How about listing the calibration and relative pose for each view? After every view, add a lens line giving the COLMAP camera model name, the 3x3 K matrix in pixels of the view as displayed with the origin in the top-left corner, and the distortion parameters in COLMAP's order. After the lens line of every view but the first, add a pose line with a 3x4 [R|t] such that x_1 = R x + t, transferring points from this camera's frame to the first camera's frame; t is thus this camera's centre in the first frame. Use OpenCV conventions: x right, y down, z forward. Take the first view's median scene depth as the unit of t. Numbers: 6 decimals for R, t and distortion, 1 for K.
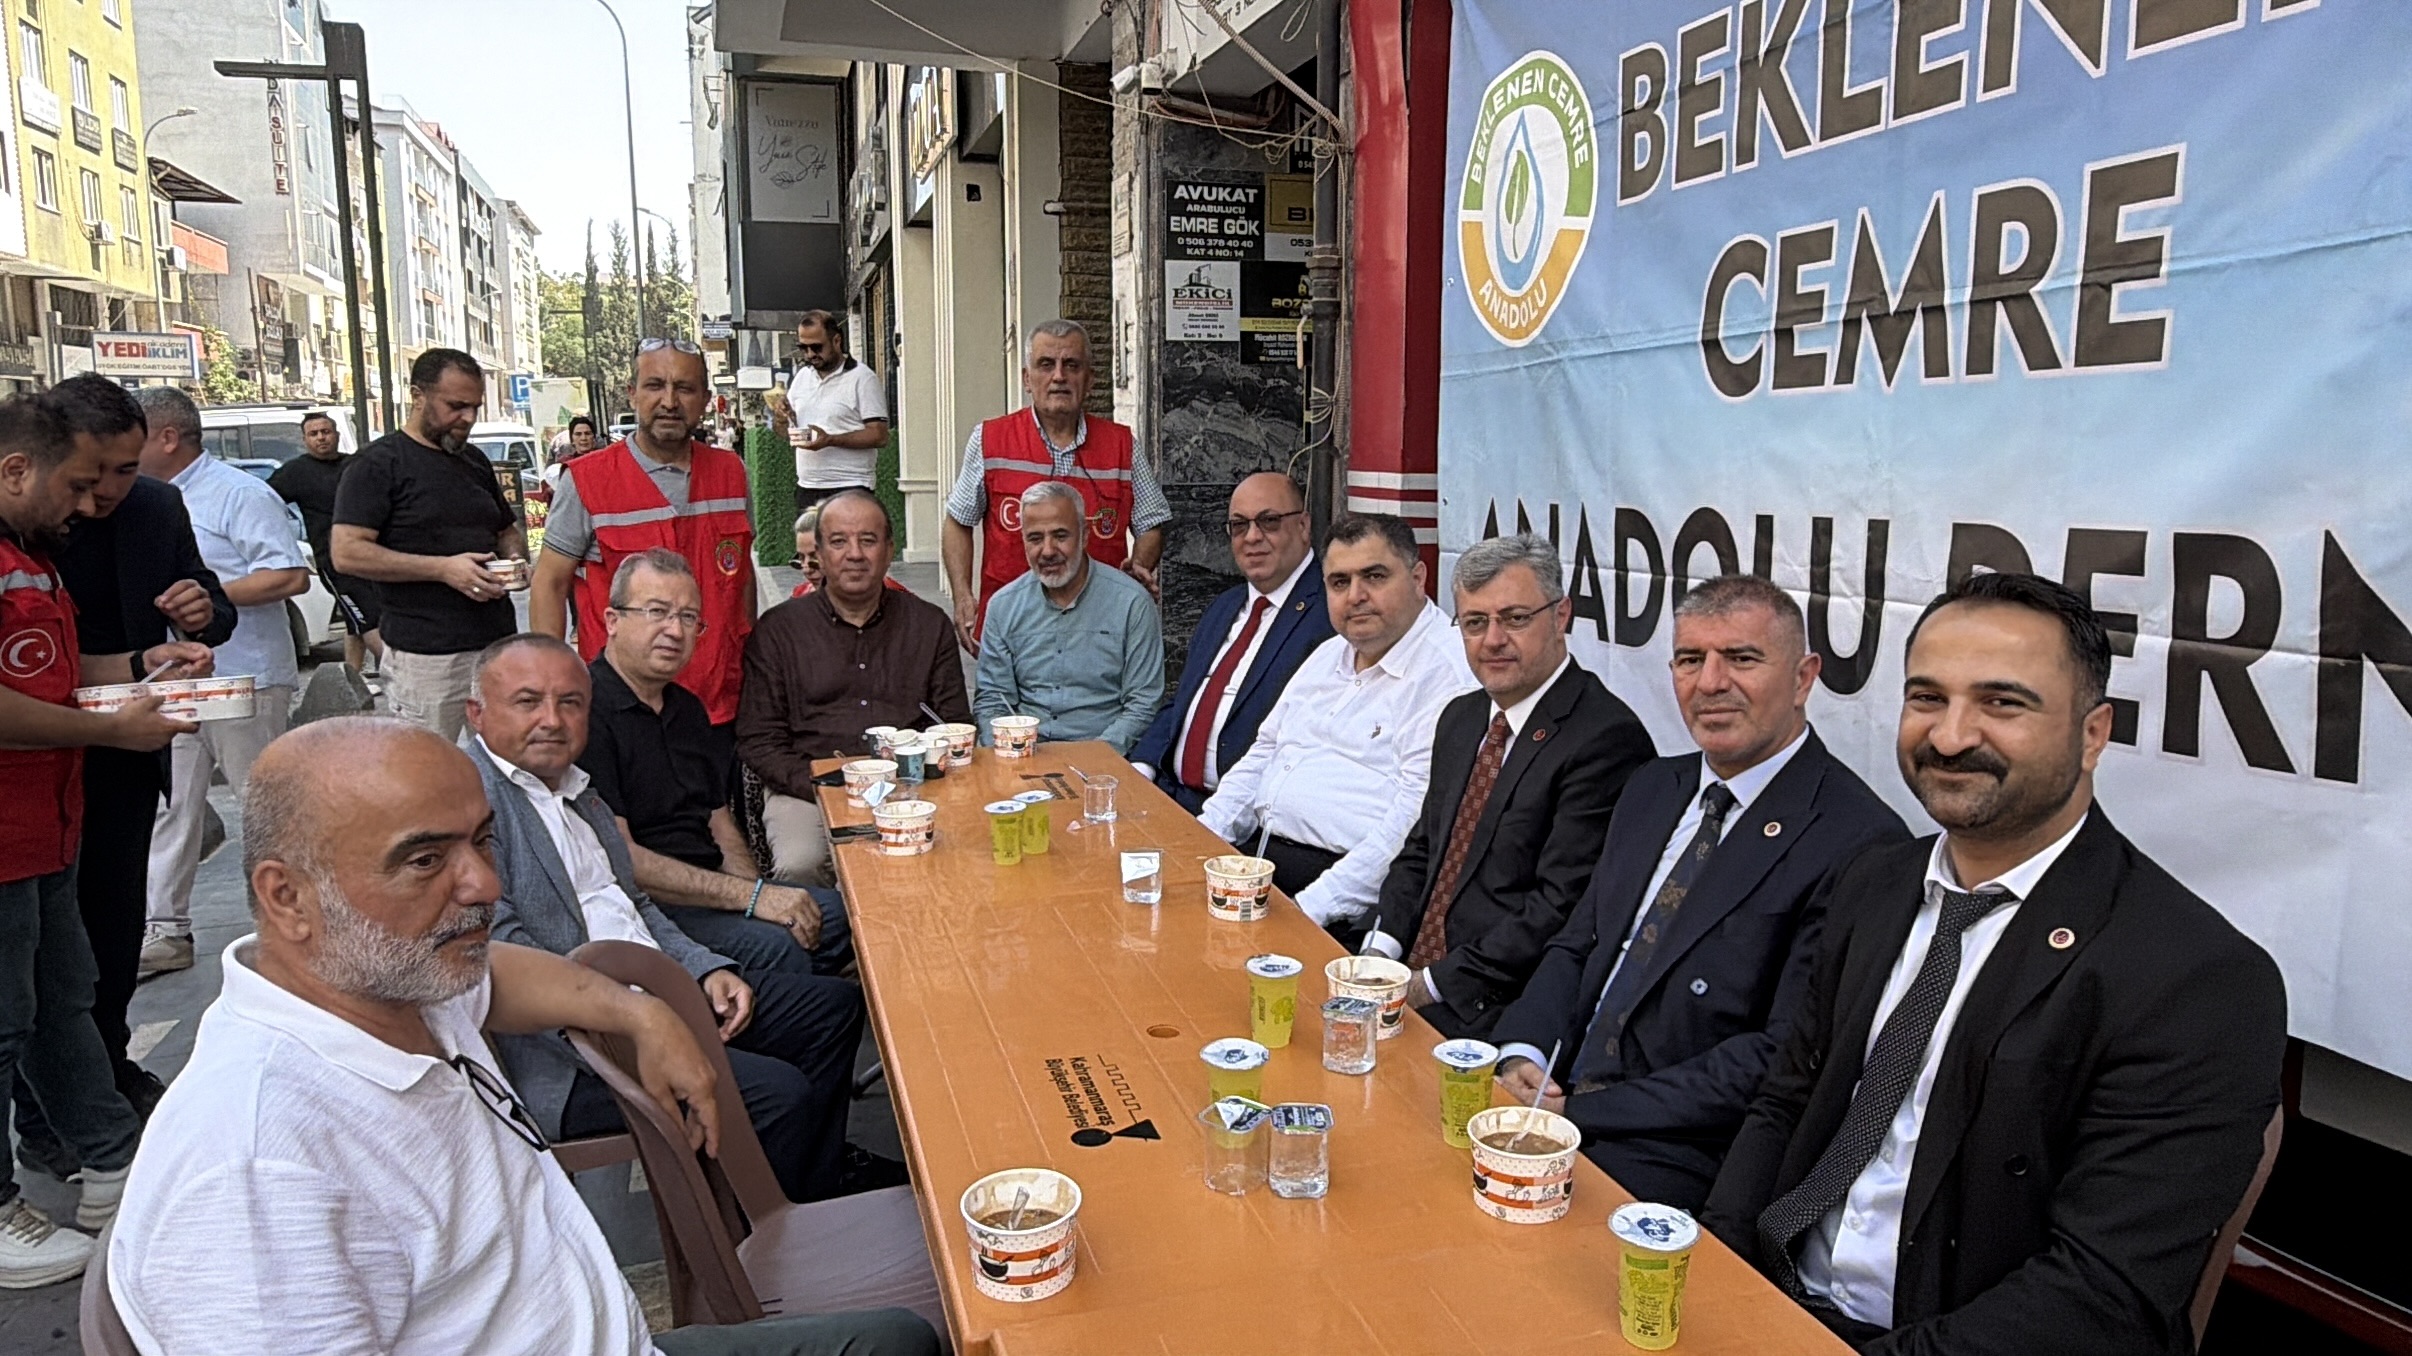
lens RADIAL K [[1605.7, 0, 1128.6], [0, 1605.7, 672.2], [0, 0, 1]] dist [0.015716, -0.004530]
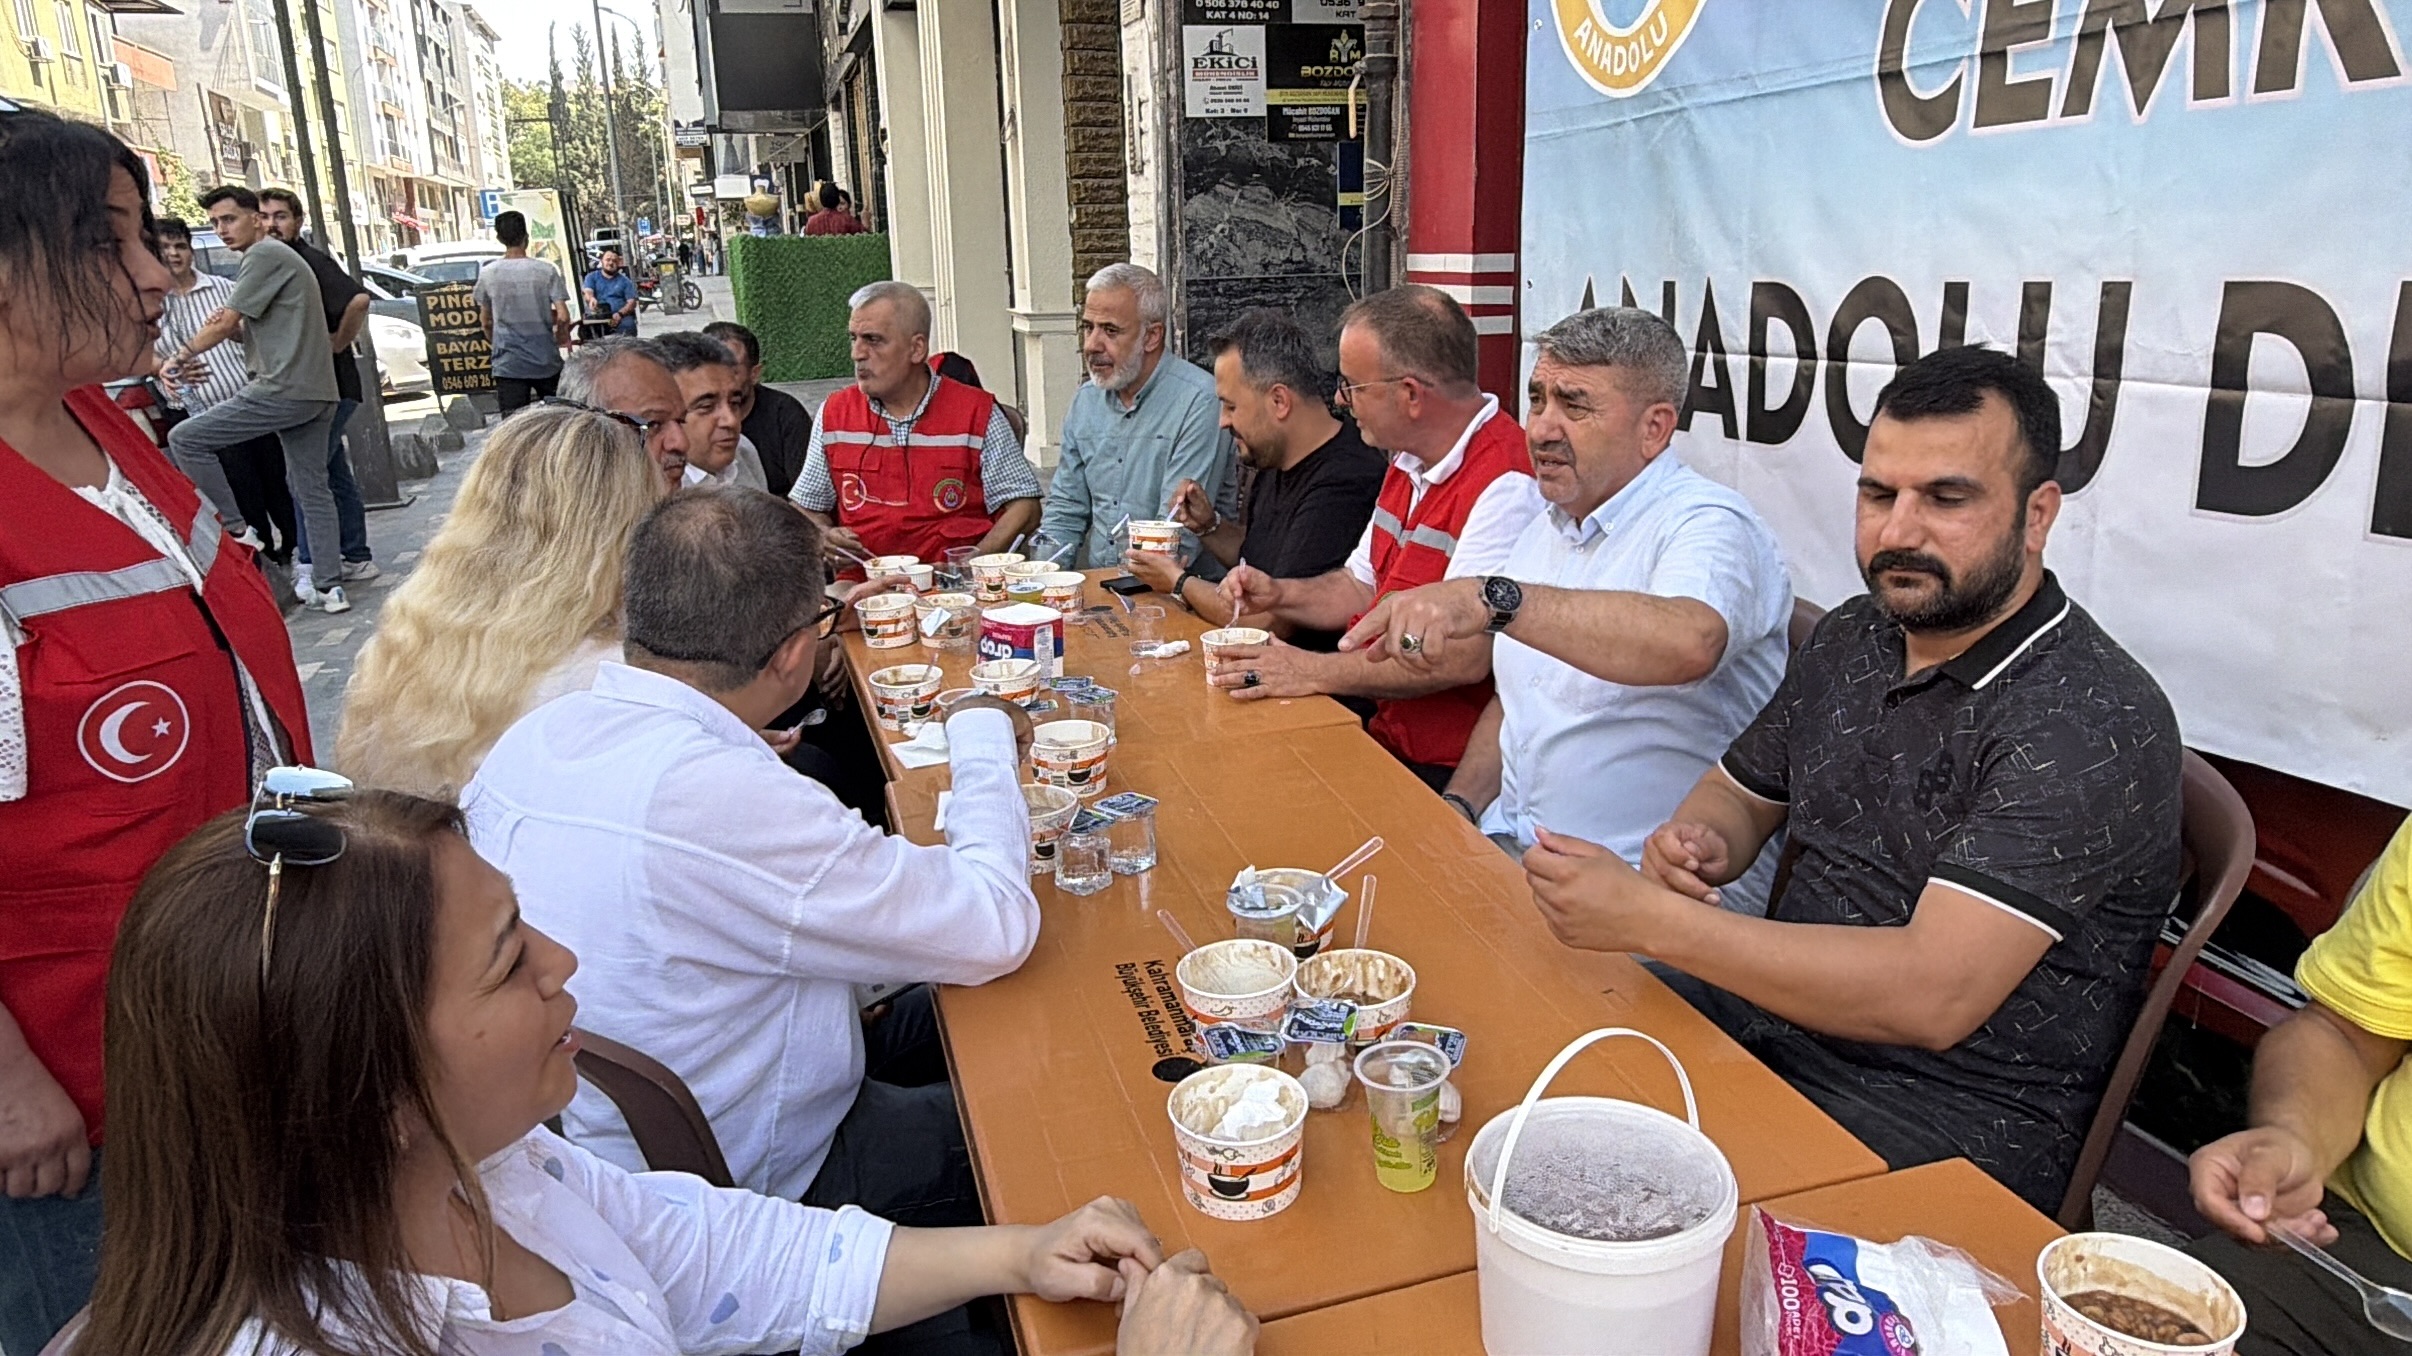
lens RADIAL K [[1605.7, 0, 1133.3], [0, 1605.7, 663.7], [0, 0, 1]] dist [0.015716, -0.004530]
pose [[0.999477, -0.032333, 0.000422, -0.038288], [0.032073, 0.992922, 0.114354, -0.008888], [-0.004116, -0.114281, 0.993440, 0.127318]]
